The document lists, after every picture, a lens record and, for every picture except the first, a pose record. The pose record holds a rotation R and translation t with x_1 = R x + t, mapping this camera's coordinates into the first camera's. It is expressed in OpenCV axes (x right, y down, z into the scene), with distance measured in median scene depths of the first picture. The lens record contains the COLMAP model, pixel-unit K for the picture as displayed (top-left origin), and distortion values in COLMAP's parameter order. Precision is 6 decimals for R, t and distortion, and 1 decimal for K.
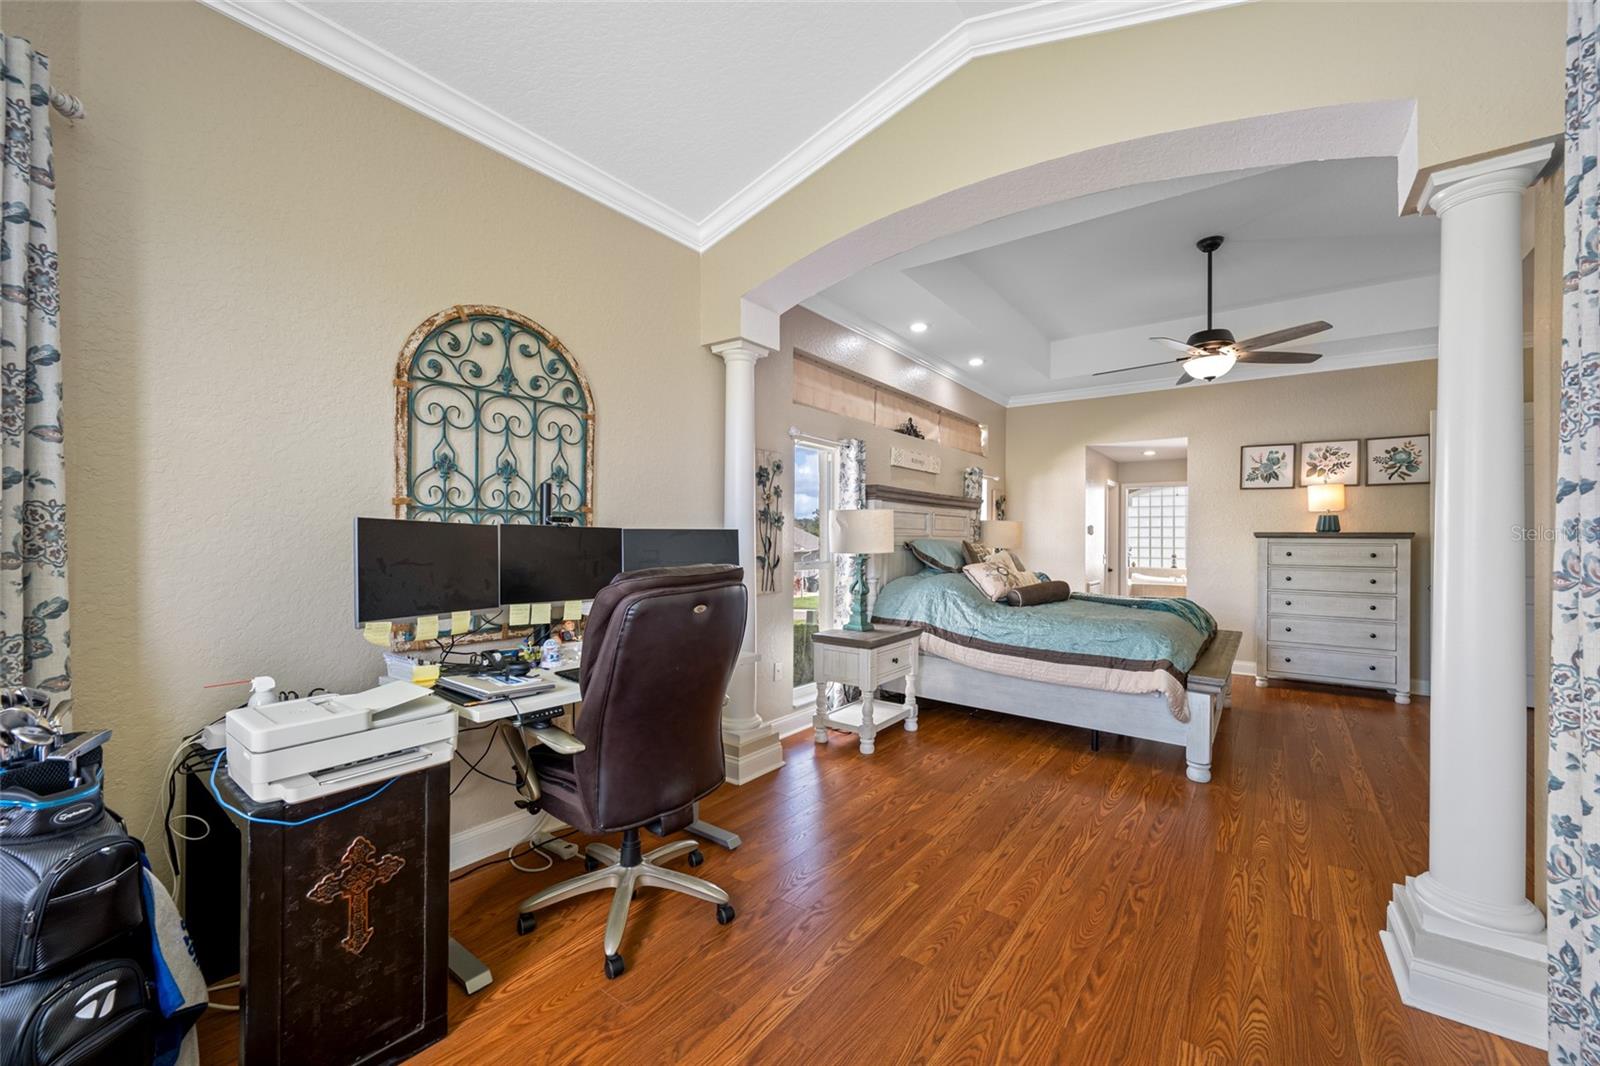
lens RADIAL K [[629.1, 0, 804.4], [0, 629.1, 532.4], [0, 0, 1]] dist [0.001224, 0.000077]
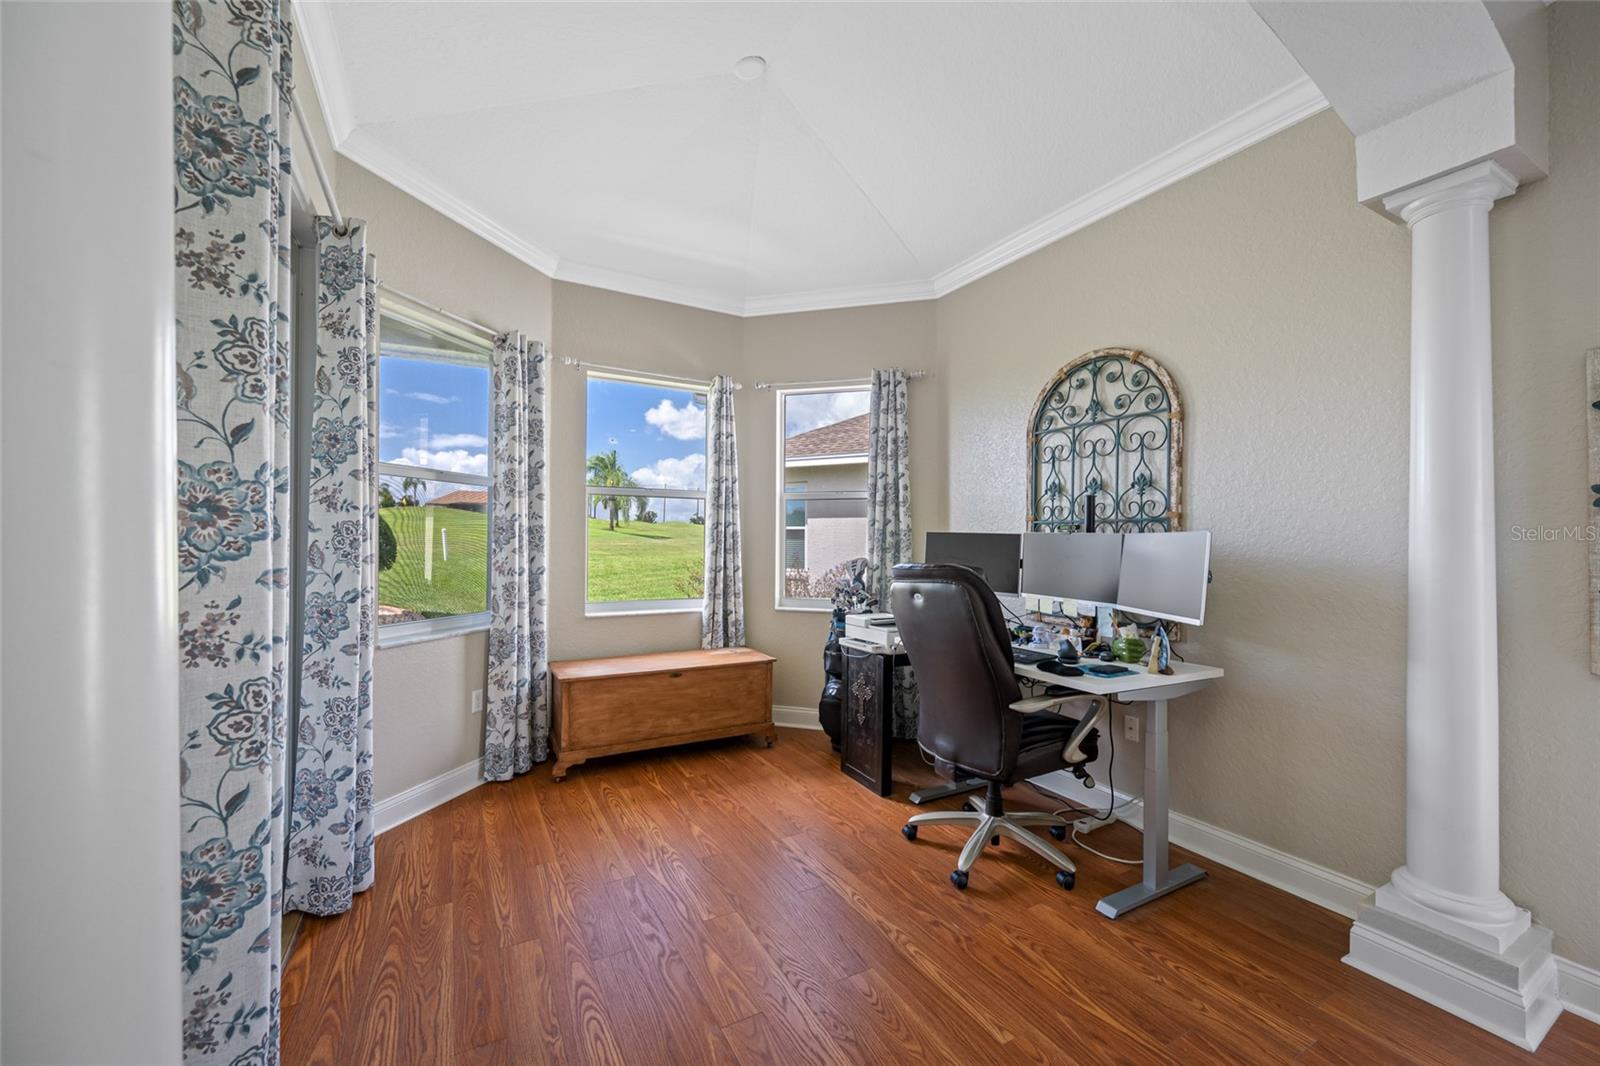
lens RADIAL K [[629.1, 0, 805.5], [0, 629.1, 541.0], [0, 0, 1]] dist [0.001224, 0.000077]
pose [[-0.410555, -0.017179, -0.911674, 0.820806], [-0.010762, 0.999844, -0.013994, 0.026346], [0.911772, 0.004066, -0.410676, 0.987674]]
